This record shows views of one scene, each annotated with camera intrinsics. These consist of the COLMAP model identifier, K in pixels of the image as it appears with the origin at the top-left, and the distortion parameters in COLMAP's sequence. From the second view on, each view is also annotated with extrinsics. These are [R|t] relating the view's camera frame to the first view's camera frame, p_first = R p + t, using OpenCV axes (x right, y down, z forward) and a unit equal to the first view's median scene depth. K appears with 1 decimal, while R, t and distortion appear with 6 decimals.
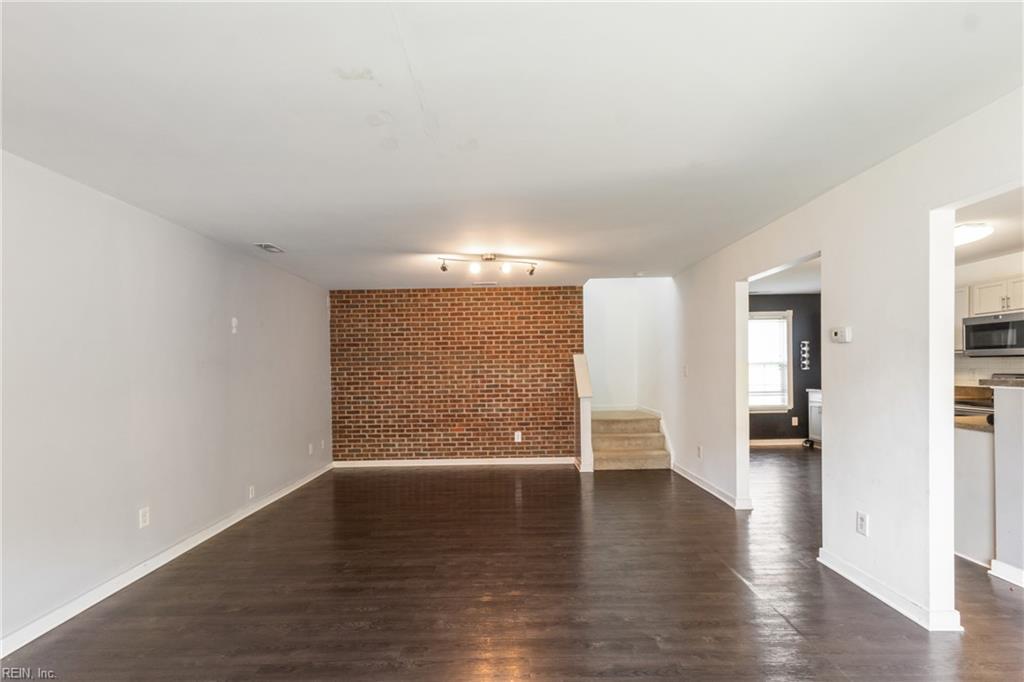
lens RADIAL K [[485.2, 0, 508.3], [0, 485.2, 377.1], [0, 0, 1]] dist [-0.000702, 0.000588]
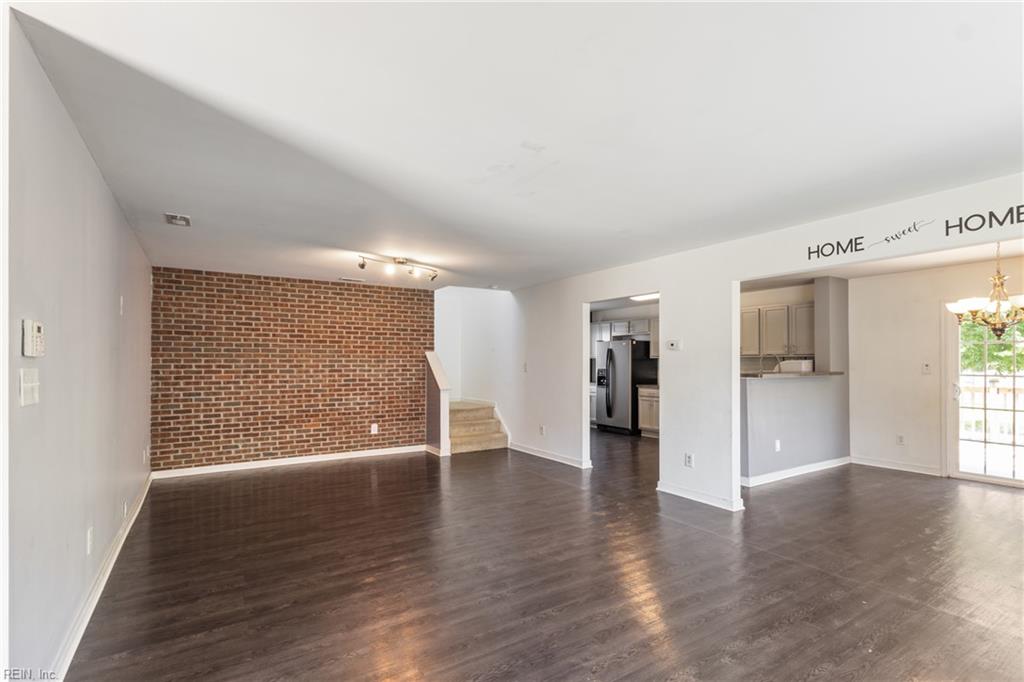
lens RADIAL K [[481.0, 0, 510.5], [0, 481.0, 364.1], [0, 0, 1]] dist [0.001921, 0.000588]
pose [[0.843673, 0.014963, 0.536648, -0.289536], [-0.003738, 0.999751, -0.021998, 0.005332], [-0.536844, 0.016553, 0.843519, -0.027753]]
